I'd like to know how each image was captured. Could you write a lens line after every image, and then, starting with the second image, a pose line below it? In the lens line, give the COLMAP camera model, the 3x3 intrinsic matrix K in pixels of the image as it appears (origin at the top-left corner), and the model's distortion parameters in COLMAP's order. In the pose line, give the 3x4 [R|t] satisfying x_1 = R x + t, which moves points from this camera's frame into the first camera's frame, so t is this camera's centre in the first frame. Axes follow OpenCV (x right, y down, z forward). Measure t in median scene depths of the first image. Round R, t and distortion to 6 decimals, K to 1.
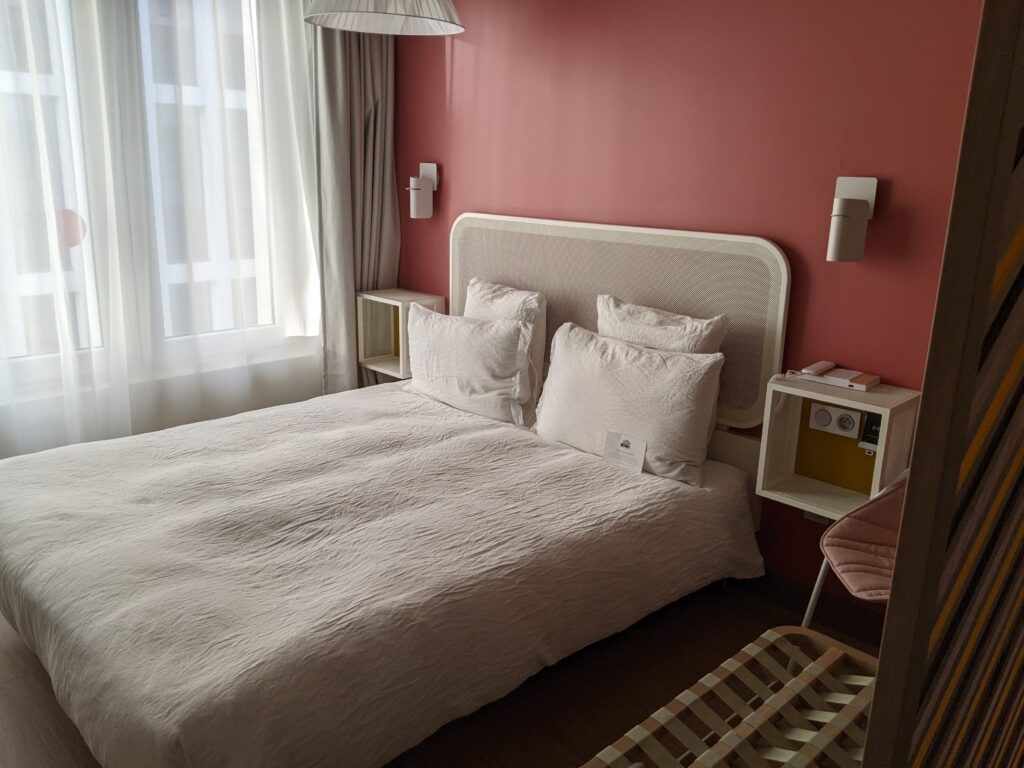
lens RADIAL K [[811.9, 0, 511.4], [0, 811.9, 384.6], [0, 0, 1]] dist [0.006848, -0.004481]
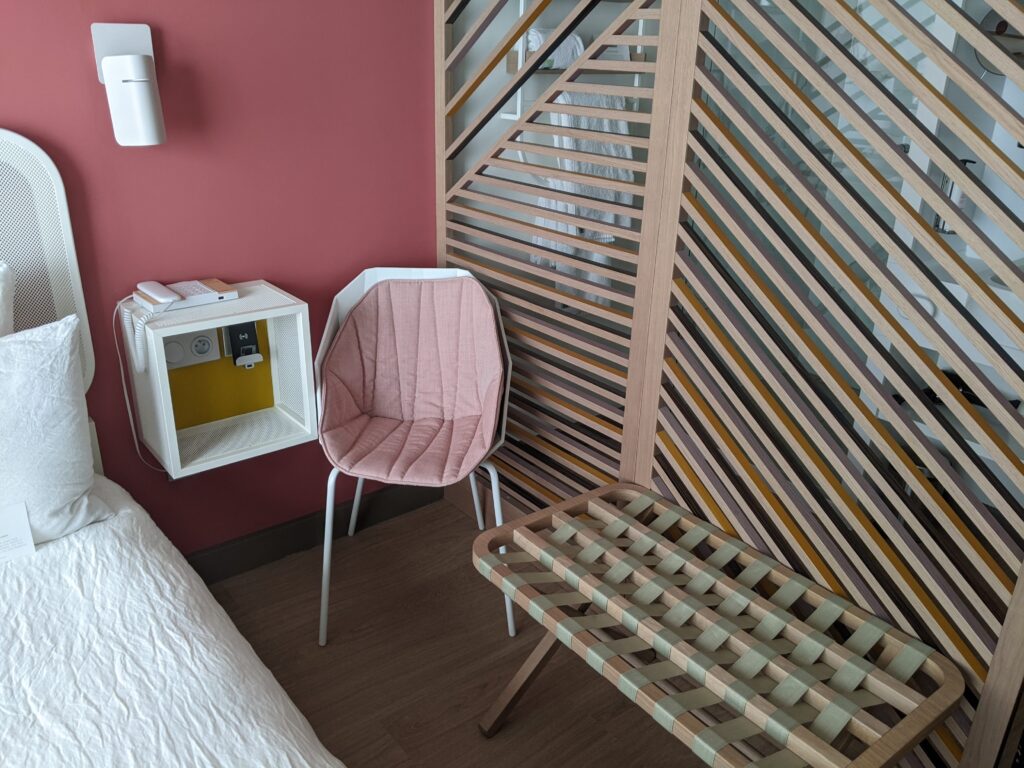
lens RADIAL K [[811.9, 0, 508.5], [0, 811.9, 382.6], [0, 0, 1]] dist [0.006848, -0.004481]
pose [[0.097526, -0.390004, 0.915634, -0.310153], [0.234411, 0.903138, 0.359714, -0.138563], [-0.967233, 0.179553, 0.179500, 0.564113]]
